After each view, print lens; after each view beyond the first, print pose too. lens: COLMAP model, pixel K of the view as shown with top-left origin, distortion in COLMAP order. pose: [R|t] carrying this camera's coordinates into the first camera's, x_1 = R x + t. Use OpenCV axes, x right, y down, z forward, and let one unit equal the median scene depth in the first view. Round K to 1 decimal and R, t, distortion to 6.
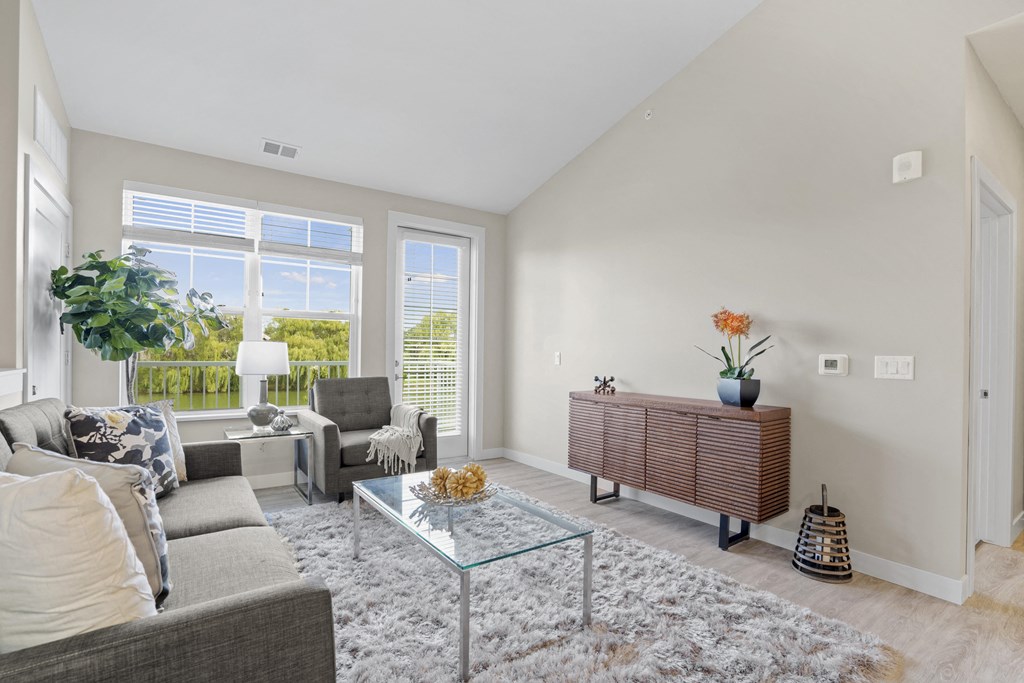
lens RADIAL K [[479.6, 0, 512.4], [0, 479.6, 356.8], [0, 0, 1]] dist [-0.049909, 0.010803]
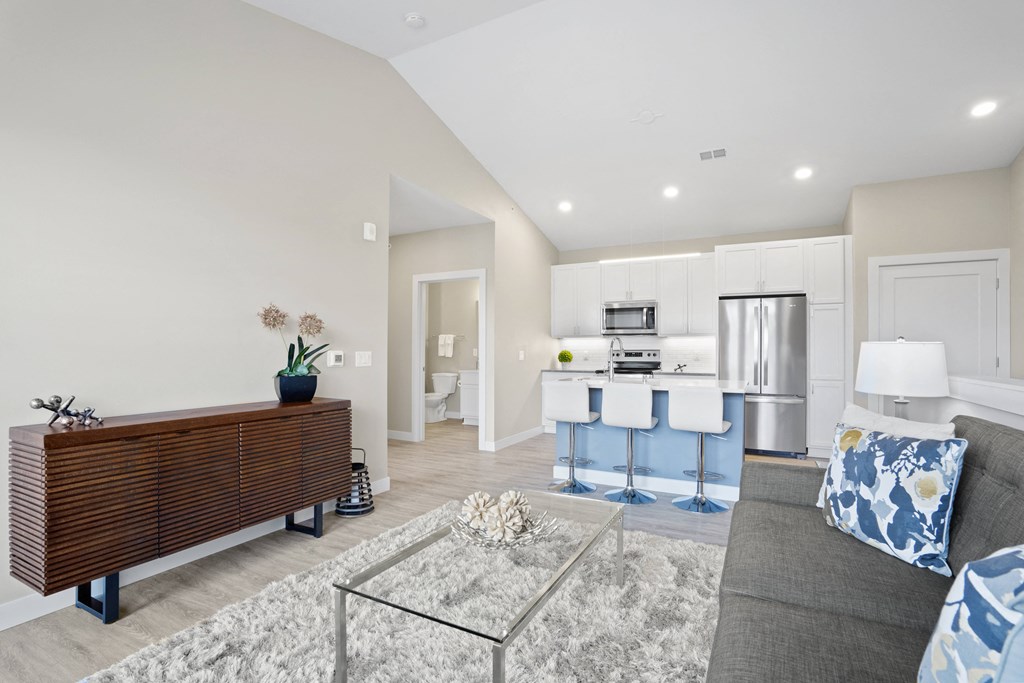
lens RADIAL K [[479.6, 0, 507.5], [0, 479.6, 345.6], [0, 0, 1]] dist [-0.049909, 0.010803]
pose [[-0.455529, -0.003439, 0.890214, -0.557729], [0.000155, 0.999992, 0.003943, -0.018958], [-0.890221, 0.001934, -0.455525, 0.876253]]
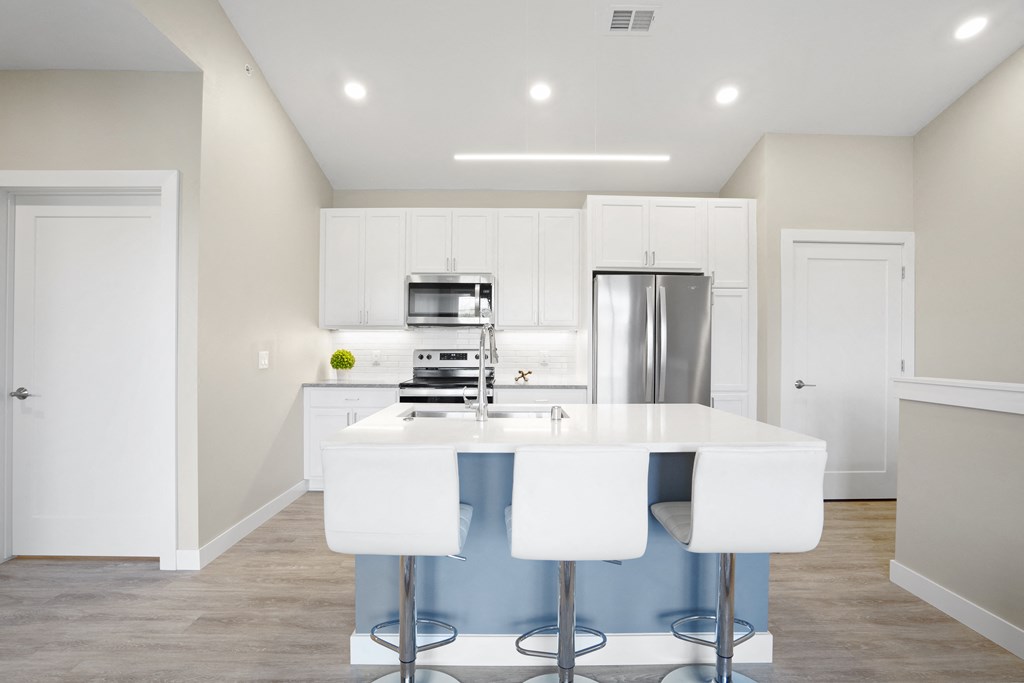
lens RADIAL K [[479.6, 0, 507.7], [0, 479.6, 345.0], [0, 0, 1]] dist [-0.049909, 0.010803]
pose [[-0.826393, -0.012064, 0.562964, 0.096040], [-0.009705, 0.999927, 0.007181, -0.016080], [-0.563010, 0.000471, -0.826450, 0.509806]]
